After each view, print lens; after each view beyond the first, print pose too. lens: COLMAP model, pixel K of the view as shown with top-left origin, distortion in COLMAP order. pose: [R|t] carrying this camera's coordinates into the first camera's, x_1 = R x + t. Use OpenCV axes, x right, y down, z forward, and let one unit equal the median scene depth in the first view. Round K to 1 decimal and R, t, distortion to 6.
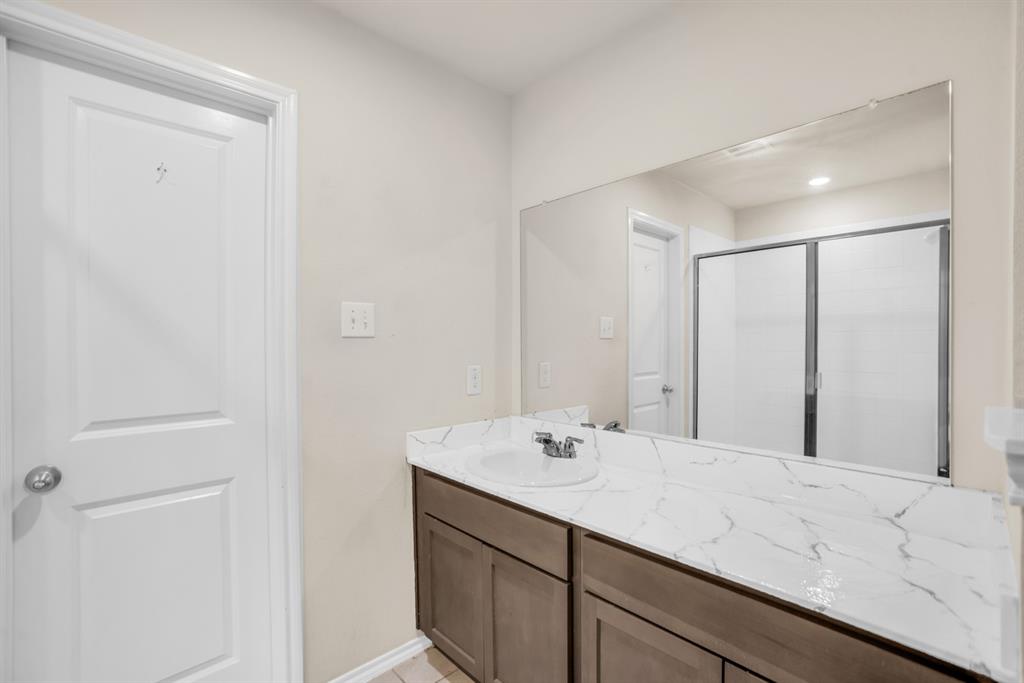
lens RADIAL K [[447.1, 0, 512.0], [0, 447.1, 341.5], [0, 0, 1]] dist [-0.062711, 0.020418]
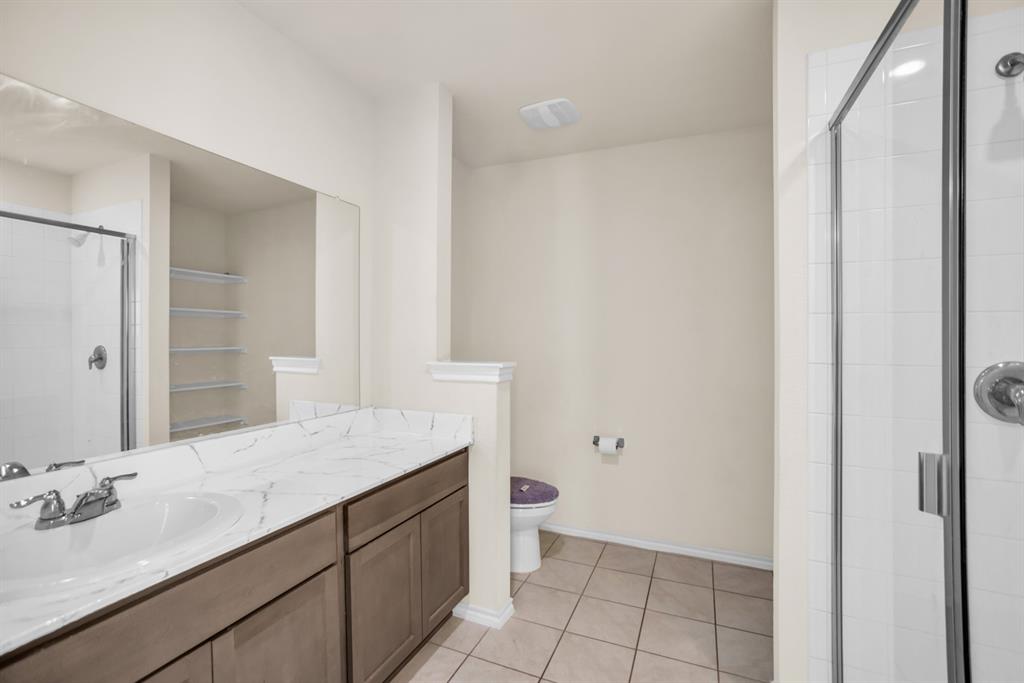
lens RADIAL K [[447.1, 0, 512.0], [0, 447.1, 341.5], [0, 0, 1]] dist [-0.062711, 0.020418]
pose [[-0.401964, -0.001998, 0.915653, -1.524408], [-0.000200, 0.999998, 0.002095, 0.025484], [-0.915656, 0.000659, -0.401963, 1.579476]]
